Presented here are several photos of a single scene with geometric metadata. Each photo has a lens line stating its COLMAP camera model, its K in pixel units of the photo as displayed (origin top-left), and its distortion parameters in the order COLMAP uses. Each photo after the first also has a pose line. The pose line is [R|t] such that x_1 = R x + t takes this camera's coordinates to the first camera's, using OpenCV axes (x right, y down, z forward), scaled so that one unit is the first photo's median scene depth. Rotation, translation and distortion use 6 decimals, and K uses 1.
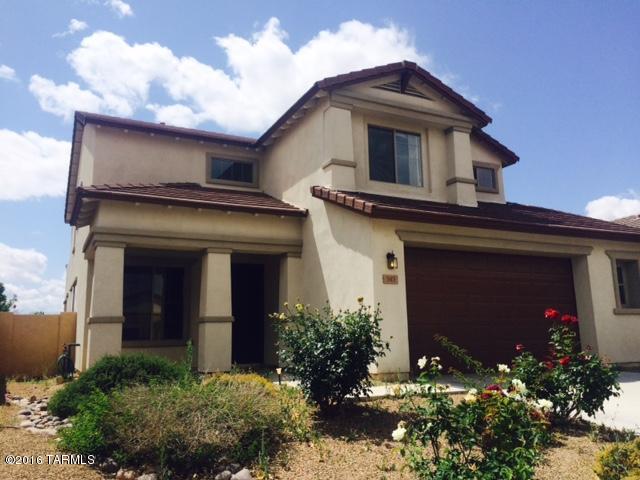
lens RADIAL K [[554.0, 0, 293.5], [0, 554.0, 238.9], [0, 0, 1]] dist [0.041097, -0.046323]
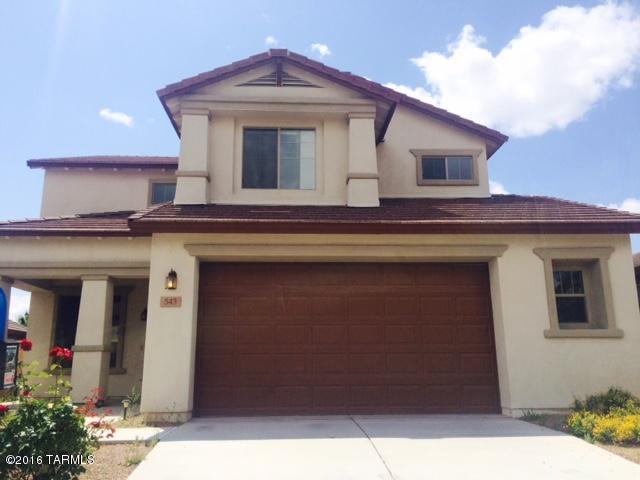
lens RADIAL K [[554.0, 0, 320.6], [0, 554.0, 237.9], [0, 0, 1]] dist [0.041097, -0.046323]
pose [[0.915961, -0.080472, -0.393117, 0.566811], [0.063408, 0.996403, -0.056225, 0.028810], [0.396227, 0.026573, 0.917768, 0.226692]]
